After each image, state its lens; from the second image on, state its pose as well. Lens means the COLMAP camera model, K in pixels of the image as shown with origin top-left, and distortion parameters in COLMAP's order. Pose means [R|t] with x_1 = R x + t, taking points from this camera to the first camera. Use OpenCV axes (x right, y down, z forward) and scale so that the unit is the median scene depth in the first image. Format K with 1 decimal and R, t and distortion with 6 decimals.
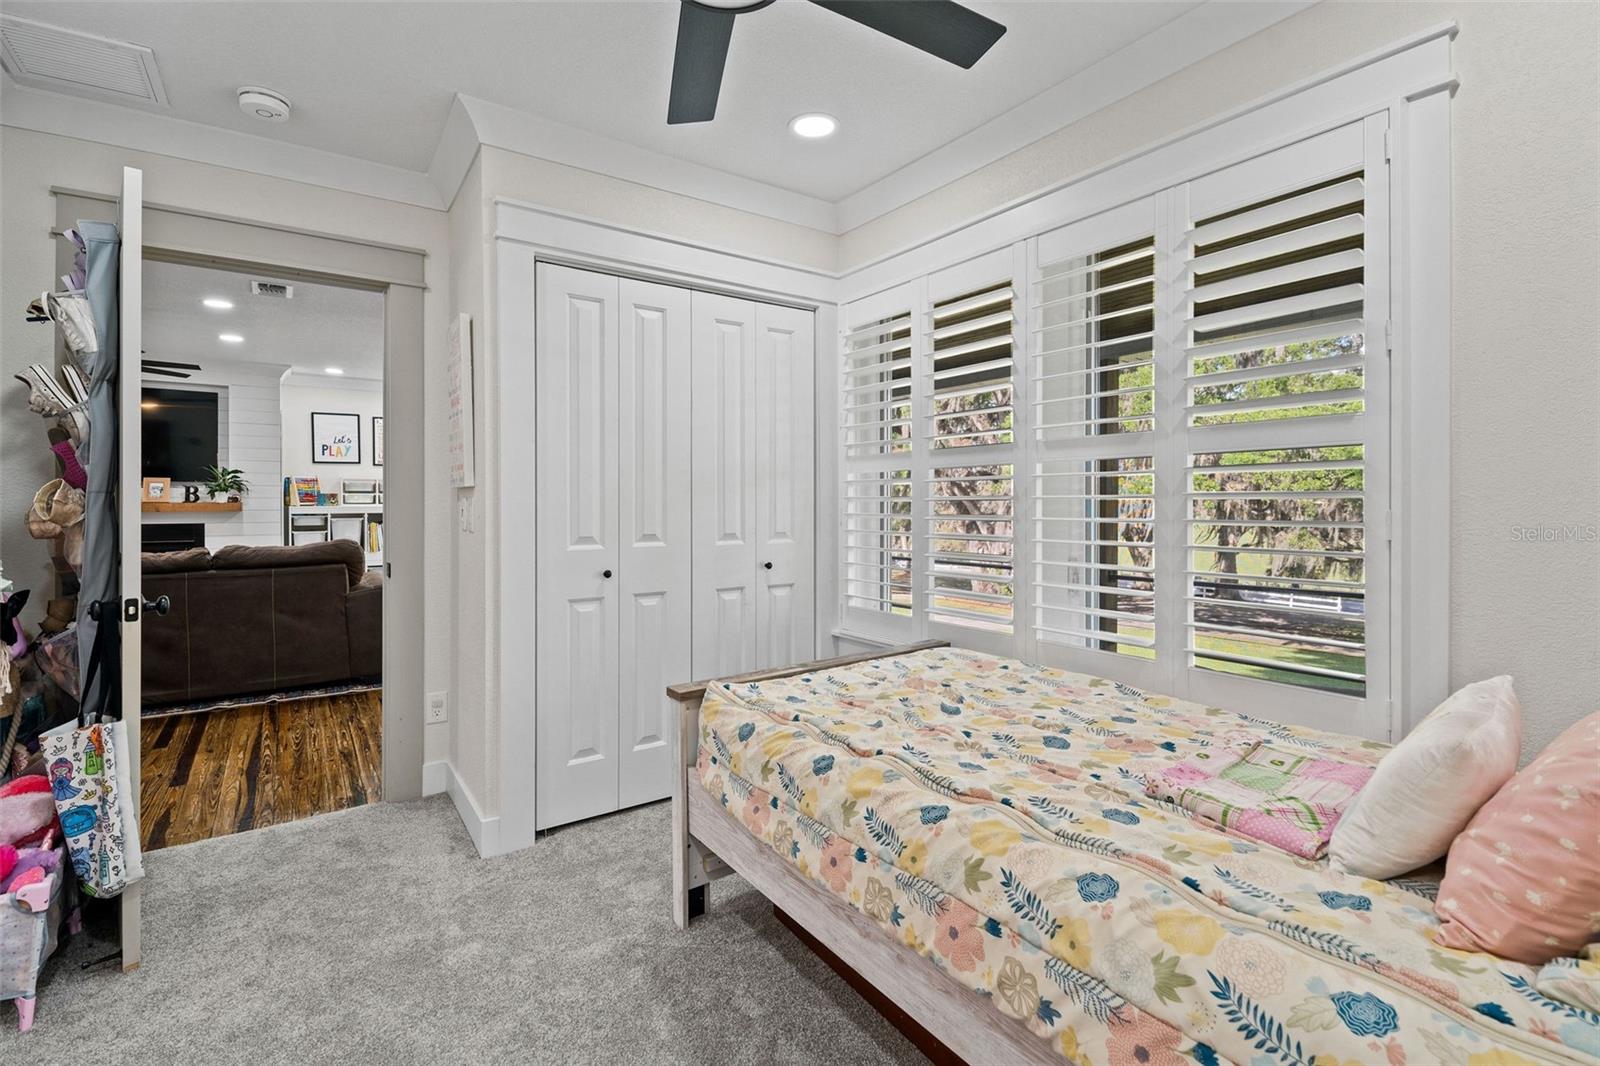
lens RADIAL K [[746.3, 0, 800.2], [0, 746.3, 504.2], [0, 0, 1]] dist [0.000359, -0.000277]
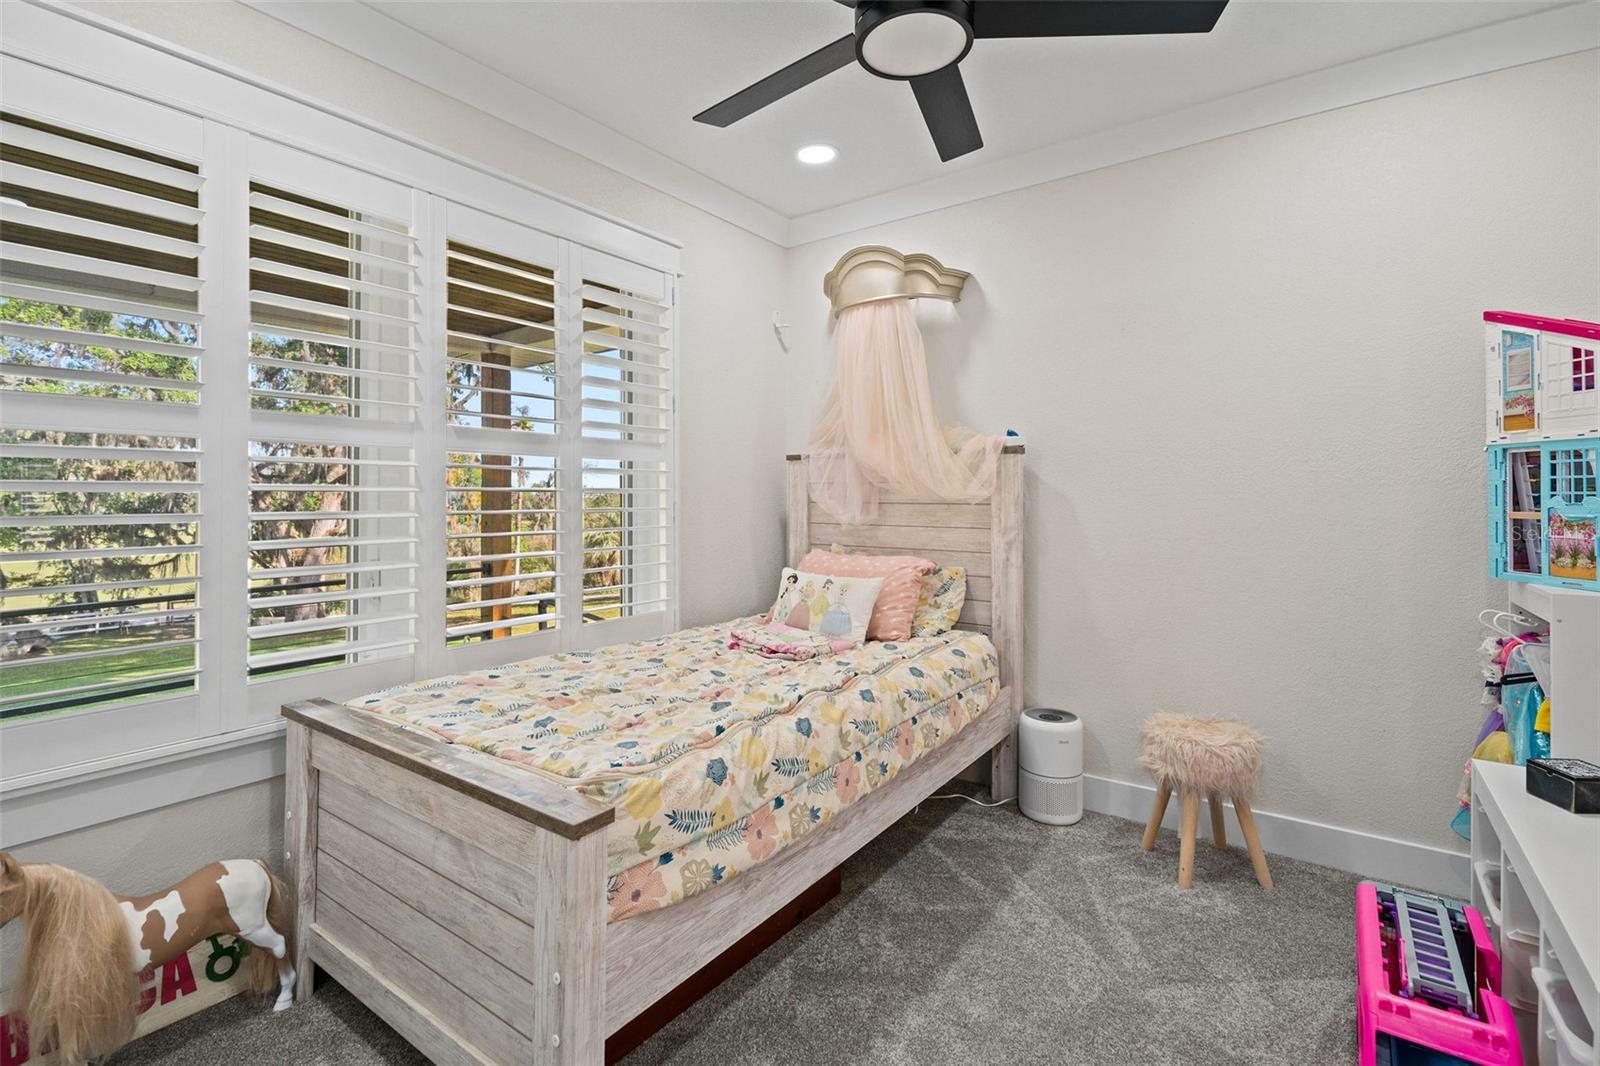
lens RADIAL K [[739.8, 0, 801.9], [0, 739.8, 482.9], [0, 0, 1]] dist [-0.003262, -0.001042]
pose [[-0.346873, 0.021426, 0.937667, -0.706140], [0.003692, 0.999762, -0.021479, 0.005785], [-0.937905, -0.003989, -0.346870, 0.957856]]
